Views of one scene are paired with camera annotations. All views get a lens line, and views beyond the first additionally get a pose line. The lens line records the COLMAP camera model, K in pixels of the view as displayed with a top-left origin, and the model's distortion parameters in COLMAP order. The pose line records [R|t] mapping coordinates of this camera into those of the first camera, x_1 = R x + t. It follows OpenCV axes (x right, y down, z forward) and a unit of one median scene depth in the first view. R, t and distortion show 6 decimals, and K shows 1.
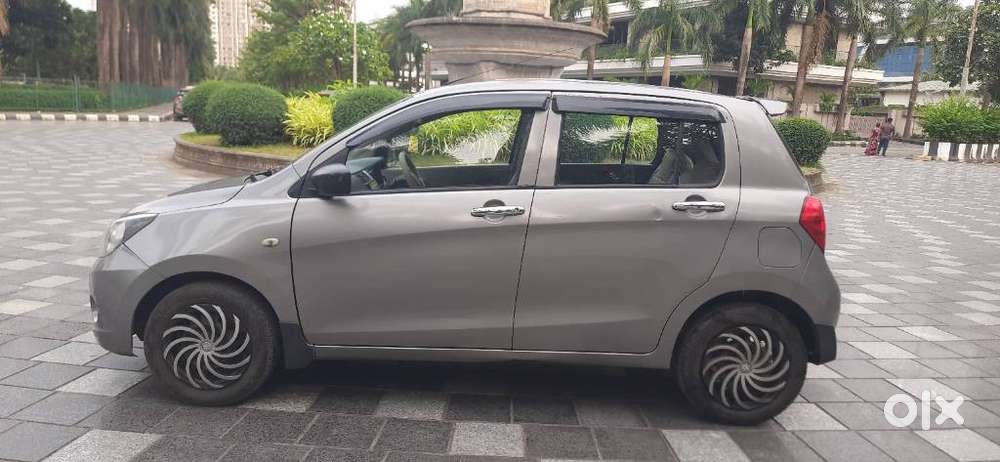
lens RADIAL K [[727.4, 0, 503.2], [0, 727.4, 239.4], [0, 0, 1]] dist [0.070013, -0.063399]
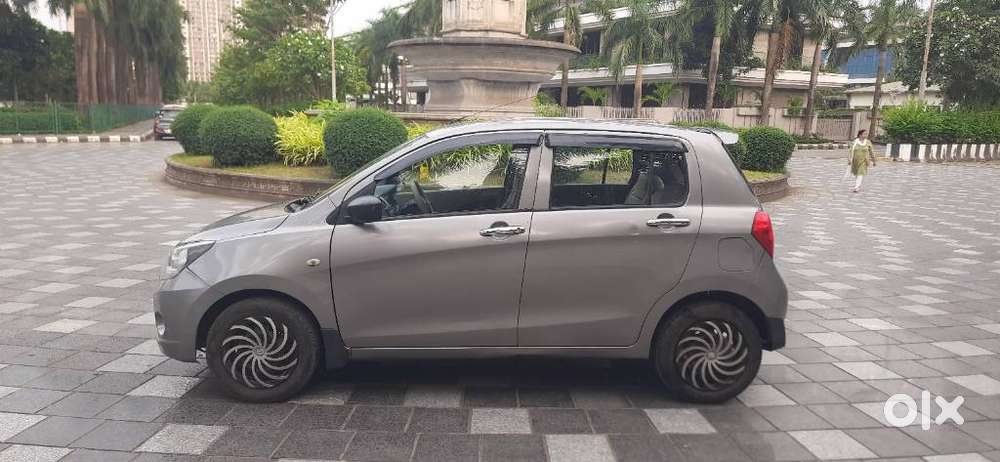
lens RADIAL K [[727.4, 0, 503.0], [0, 727.4, 238.2], [0, 0, 1]] dist [0.070013, -0.063399]
pose [[0.999187, -0.027776, 0.029215, -0.022329], [0.028140, 0.999530, -0.012133, -0.006662], [-0.028864, 0.012945, 0.999500, -0.105883]]
